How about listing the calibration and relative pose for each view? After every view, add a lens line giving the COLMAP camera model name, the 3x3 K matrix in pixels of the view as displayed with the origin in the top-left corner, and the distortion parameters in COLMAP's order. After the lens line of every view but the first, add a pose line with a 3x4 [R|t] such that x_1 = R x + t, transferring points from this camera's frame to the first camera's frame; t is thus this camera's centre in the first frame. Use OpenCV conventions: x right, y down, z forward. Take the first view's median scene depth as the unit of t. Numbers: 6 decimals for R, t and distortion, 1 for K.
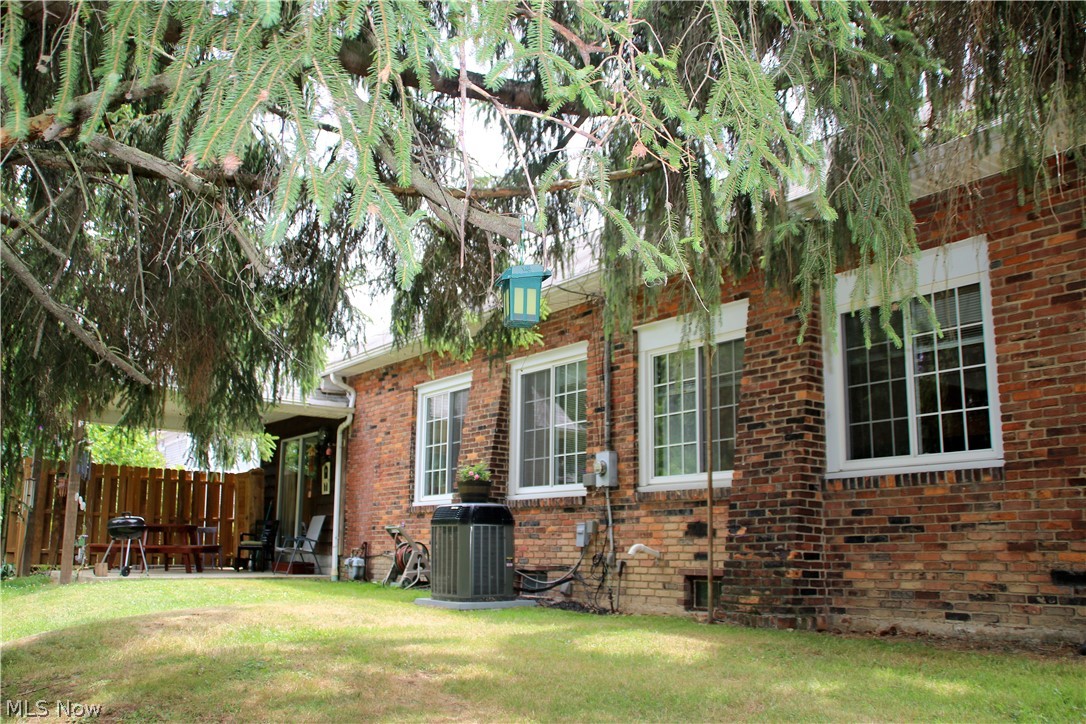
lens RADIAL K [[1014.6, 0, 517.9], [0, 1014.6, 365.6], [0, 0, 1]] dist [-0.131347, 0.166258]
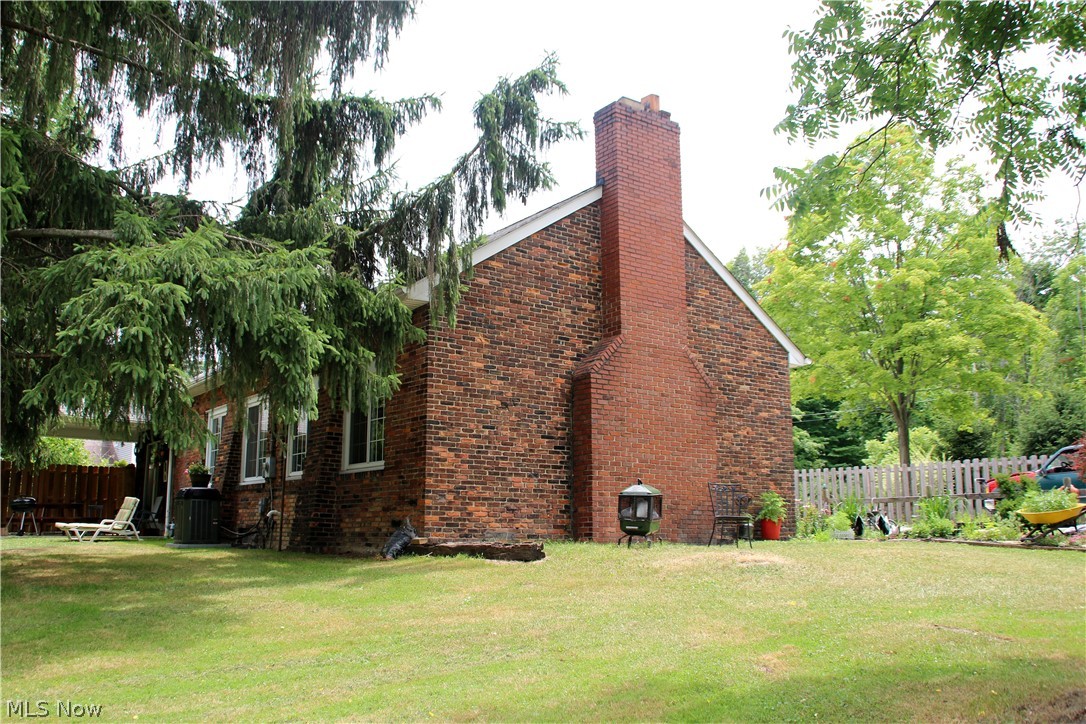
lens RADIAL K [[936.0, 0, 536.9], [0, 936.0, 363.1], [0, 0, 1]] dist [-0.154207, 0.157095]
pose [[0.998846, 0.007003, 0.047512, 0.415860], [-0.006755, 0.999963, -0.005381, -0.061235], [-0.047548, 0.005054, 0.998856, -0.520076]]
